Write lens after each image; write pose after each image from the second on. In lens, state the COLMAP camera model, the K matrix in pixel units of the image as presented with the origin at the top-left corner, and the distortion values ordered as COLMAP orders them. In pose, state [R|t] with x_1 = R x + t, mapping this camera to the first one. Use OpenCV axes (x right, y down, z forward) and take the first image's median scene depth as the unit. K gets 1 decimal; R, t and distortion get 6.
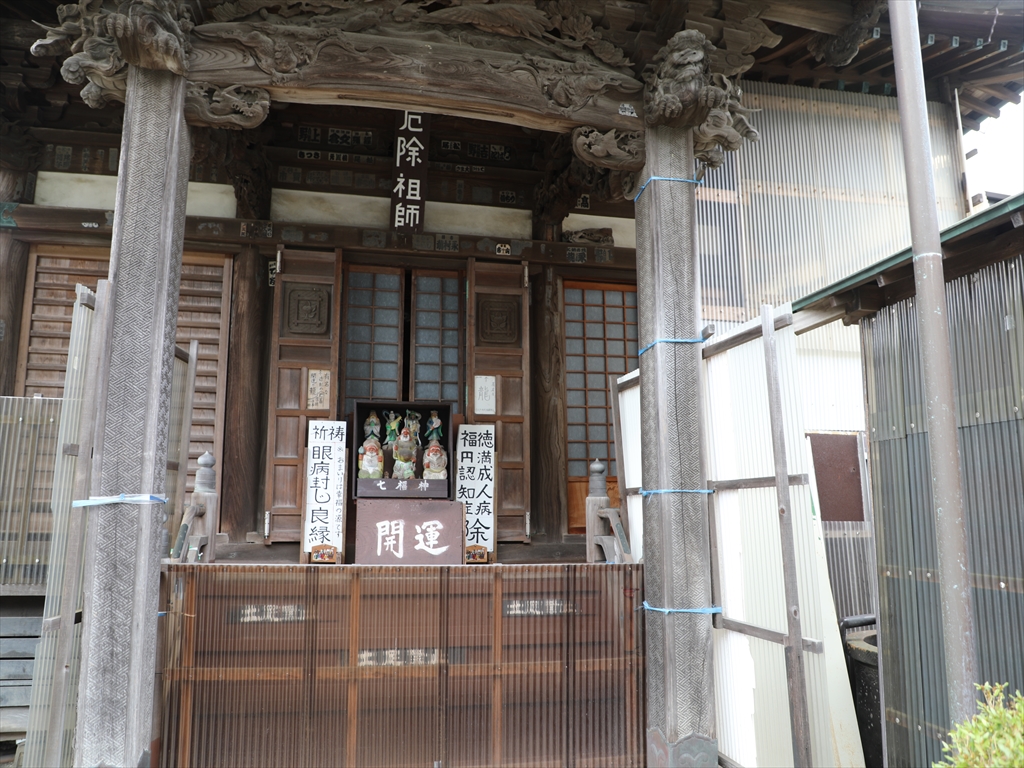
lens RADIAL K [[743.4, 0, 512.0], [0, 743.4, 384.0], [0, 0, 1]] dist [-0.058606, 0.032586]
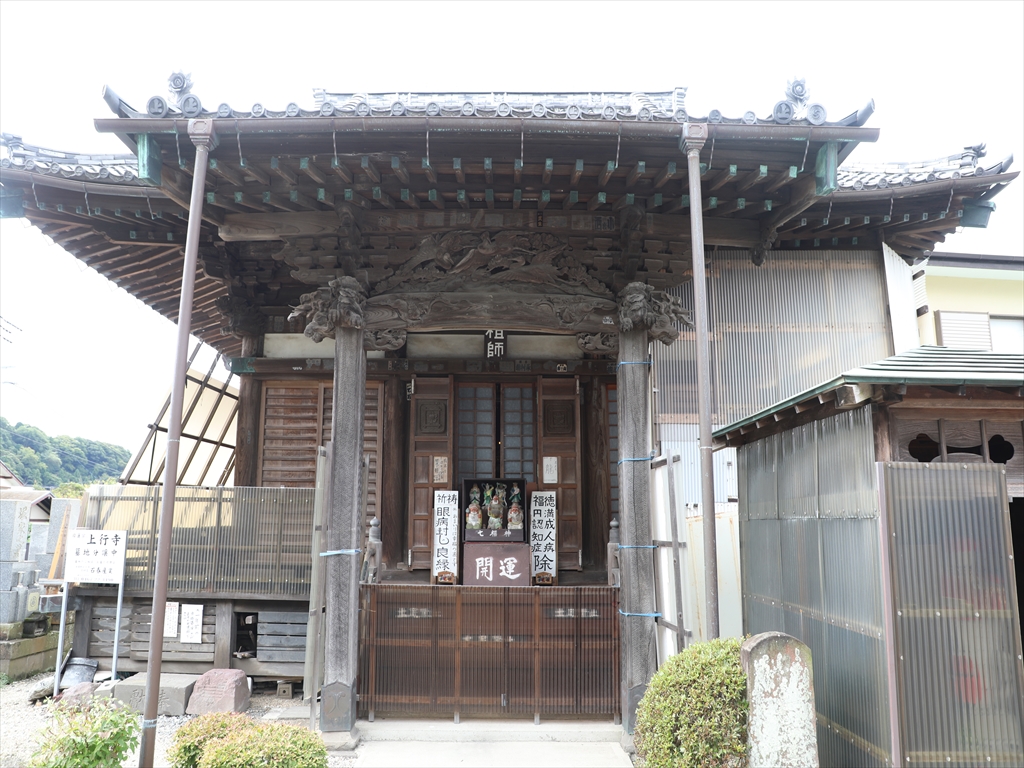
lens RADIAL K [[743.4, 0, 512.0], [0, 743.4, 384.0], [0, 0, 1]] dist [-0.058606, 0.032586]
pose [[0.984599, -0.030321, -0.172178, 0.162762], [0.026660, 0.999367, -0.023538, -0.135329], [0.172783, 0.018585, 0.984785, -0.516398]]
